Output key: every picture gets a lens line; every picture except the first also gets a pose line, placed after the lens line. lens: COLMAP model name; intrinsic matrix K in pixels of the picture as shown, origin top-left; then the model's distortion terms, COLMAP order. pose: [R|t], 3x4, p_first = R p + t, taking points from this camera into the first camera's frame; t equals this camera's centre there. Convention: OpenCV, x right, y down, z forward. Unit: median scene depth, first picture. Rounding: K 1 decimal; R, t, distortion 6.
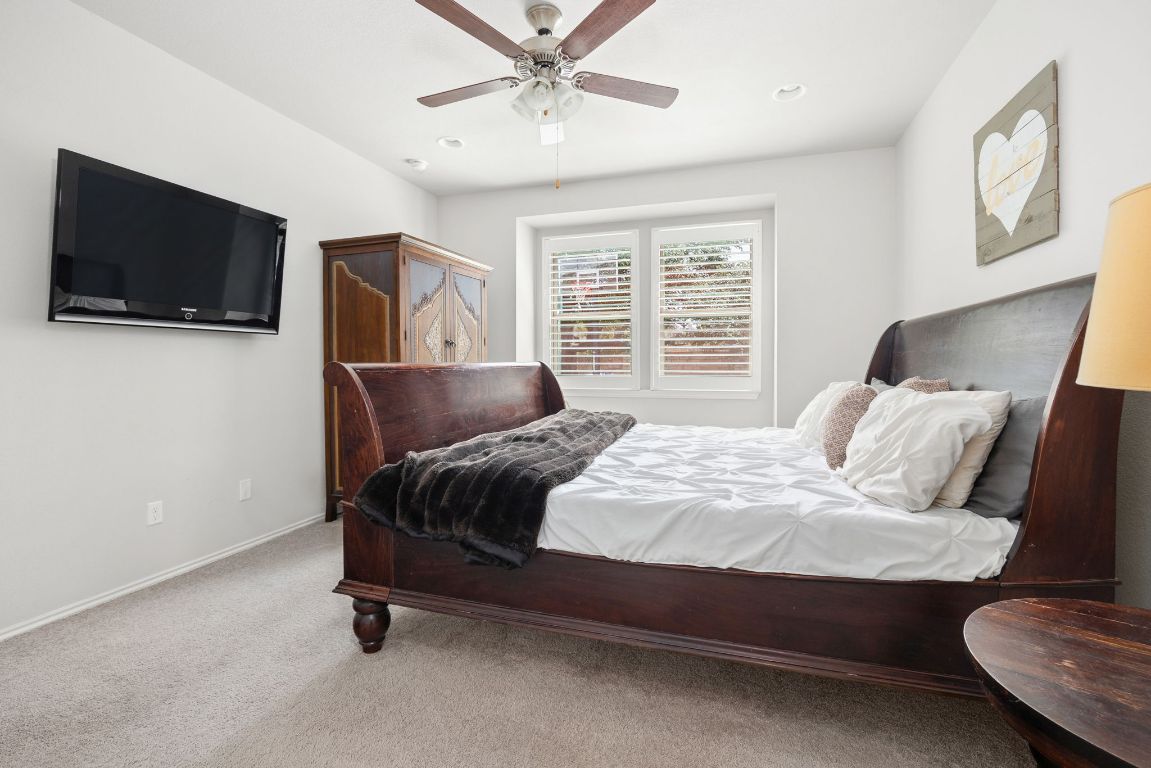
lens RADIAL K [[479.8, 0, 578.0], [0, 479.8, 370.6], [0, 0, 1]] dist [-0.011096, -0.000034]
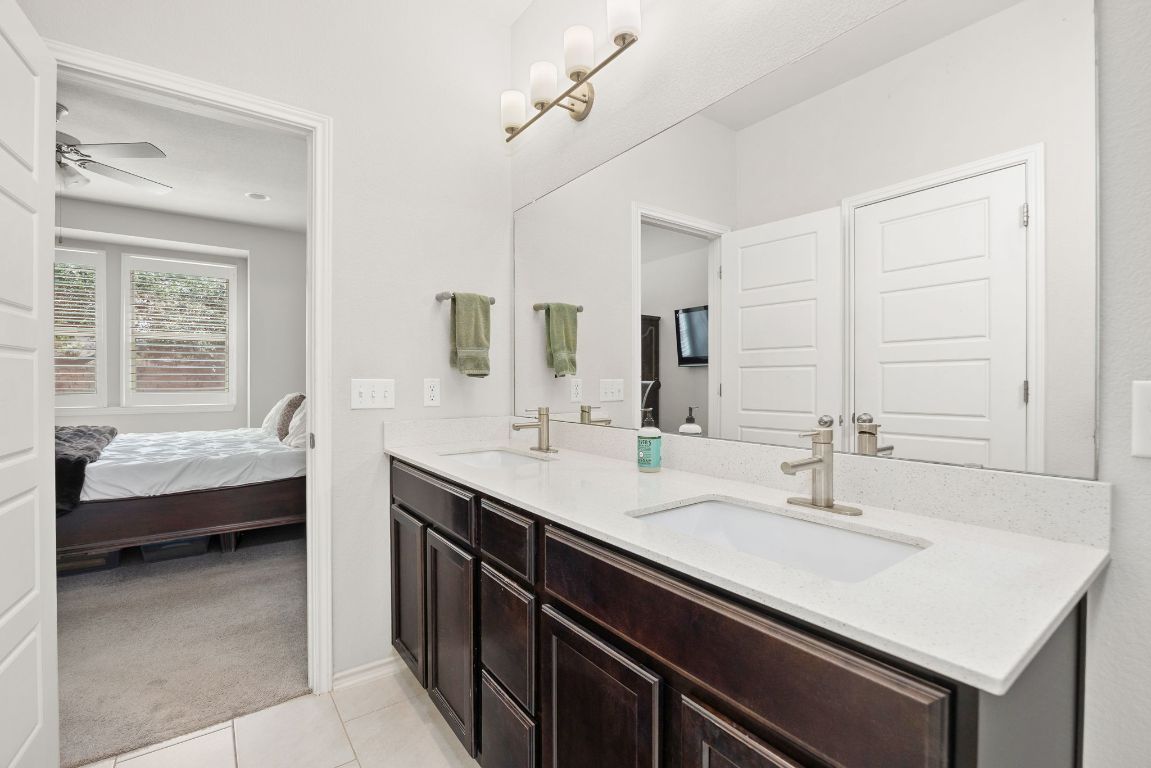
lens RADIAL K [[506.6, 0, 564.5], [0, 506.6, 382.7], [0, 0, 1]] dist [-0.013809, -0.000105]
pose [[0.586393, 0.001755, 0.810025, -0.337559], [0.008849, 0.999924, -0.008572, 0.011261], [-0.809979, 0.012195, 0.586333, -0.870555]]
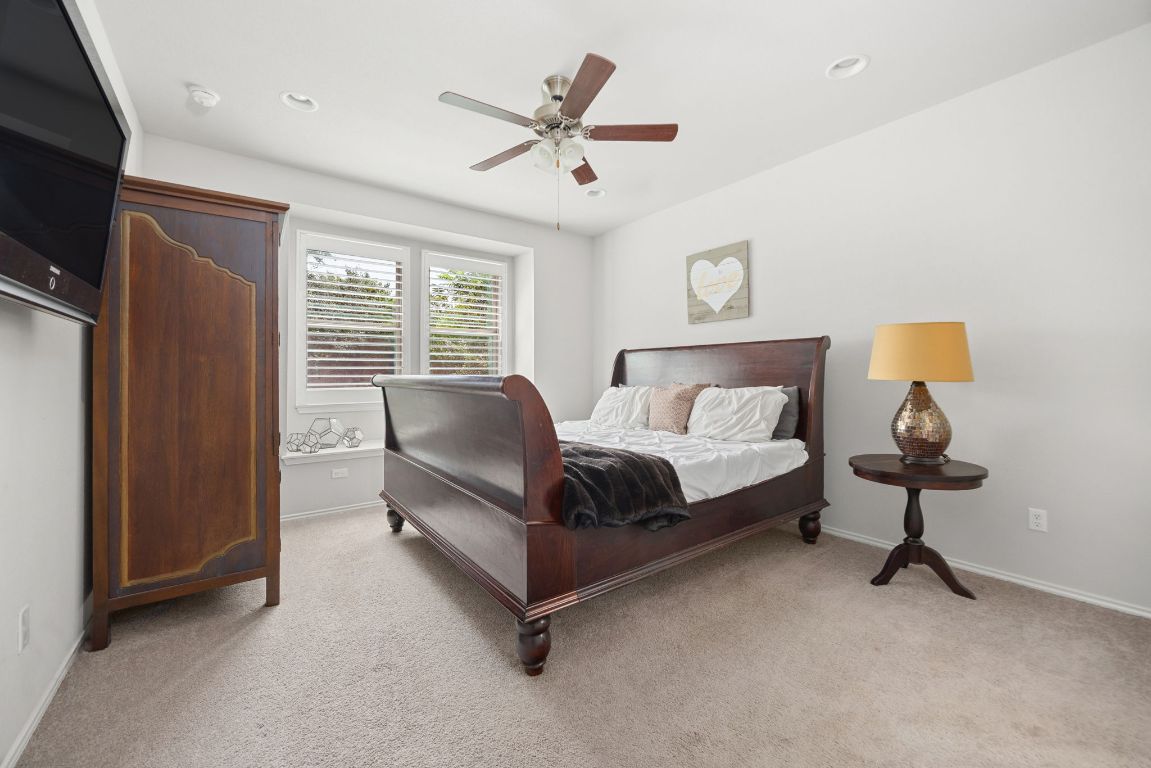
lens RADIAL K [[455.6, 0, 543.5], [0, 455.6, 370.5], [0, 0, 1]] dist [0.000551, -0.000005]
pose [[0.607121, 0.004382, 0.794597, -1.004529], [0.016670, 0.999694, -0.018249, -0.007219], [-0.794434, 0.024325, 0.606863, 0.354103]]
